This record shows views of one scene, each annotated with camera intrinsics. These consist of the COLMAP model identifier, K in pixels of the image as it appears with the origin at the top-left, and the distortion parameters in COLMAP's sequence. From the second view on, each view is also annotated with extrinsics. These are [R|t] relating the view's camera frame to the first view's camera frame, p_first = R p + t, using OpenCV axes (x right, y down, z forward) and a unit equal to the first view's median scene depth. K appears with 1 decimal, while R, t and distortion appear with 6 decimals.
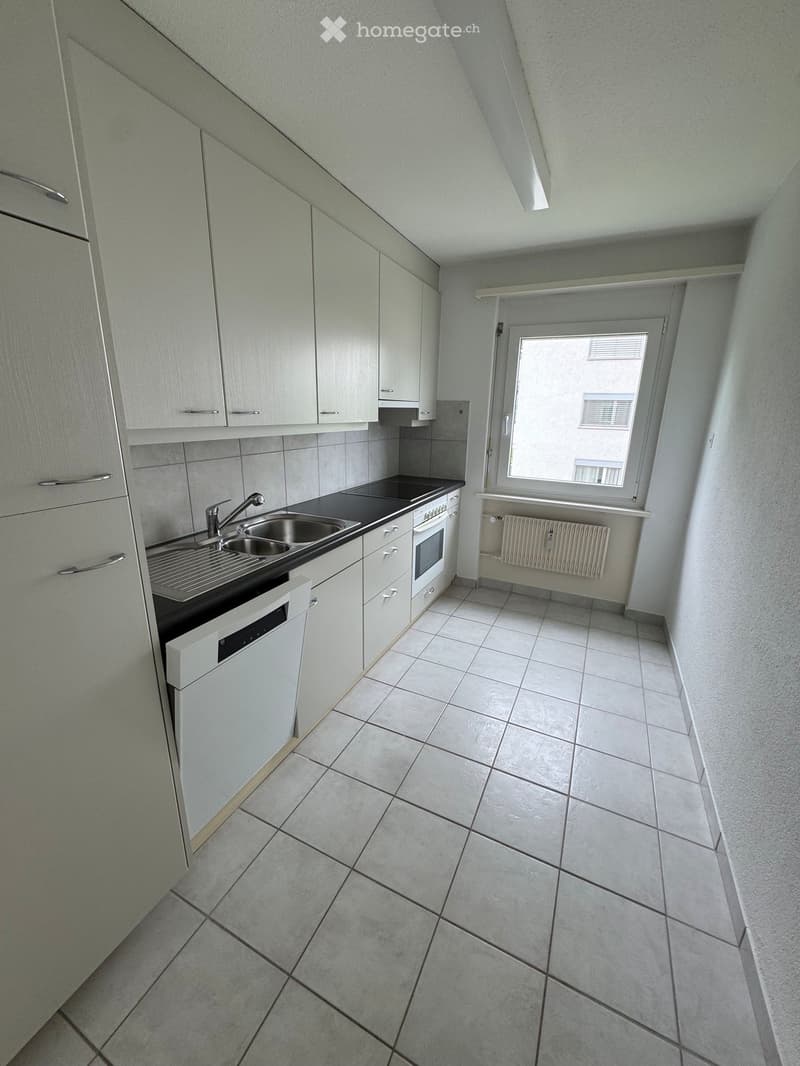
lens RADIAL K [[431.6, 0, 400.0], [0, 431.6, 533.0], [0, 0, 1]] dist [-0.002003, -0.000272]
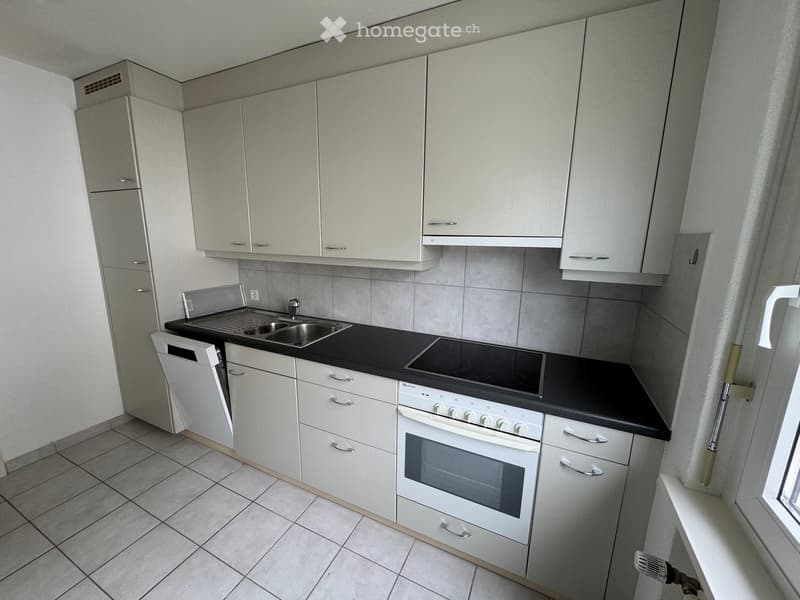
lens RADIAL K [[306.4, 0, 411.6], [0, 306.4, 302.0], [0, 0, 1]] dist [-0.000795, -0.000044]
pose [[0.024110, 0.176017, -0.984092, 0.564328], [-0.296795, 0.941257, 0.161084, -0.291675], [0.954637, 0.288190, 0.074935, 1.020543]]
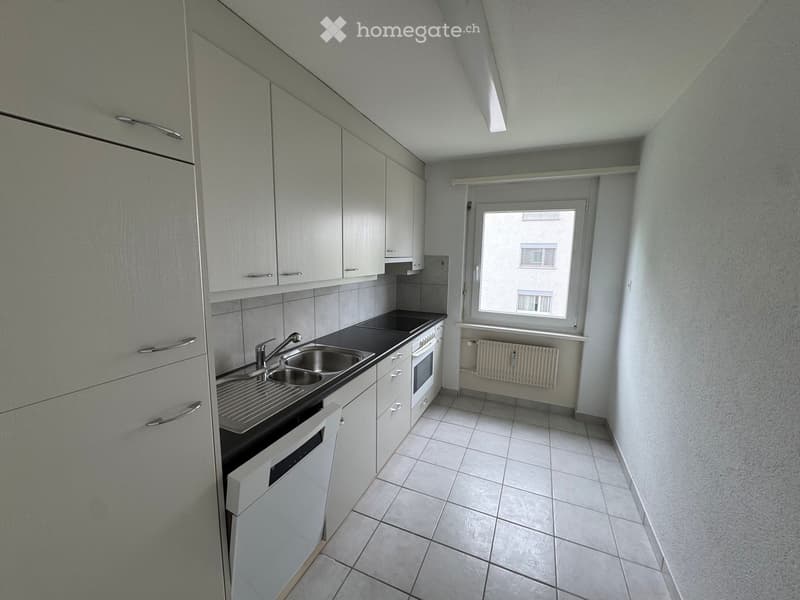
lens RADIAL K [[323.9, 0, 398.9], [0, 323.9, 300.0], [0, 0, 1]] dist [-0.002003, -0.000272]
pose [[0.999362, -0.009539, 0.034408, -0.045207], [0.014173, 0.990464, -0.137042, -0.041140], [-0.032772, 0.137443, 0.989967, 0.017522]]
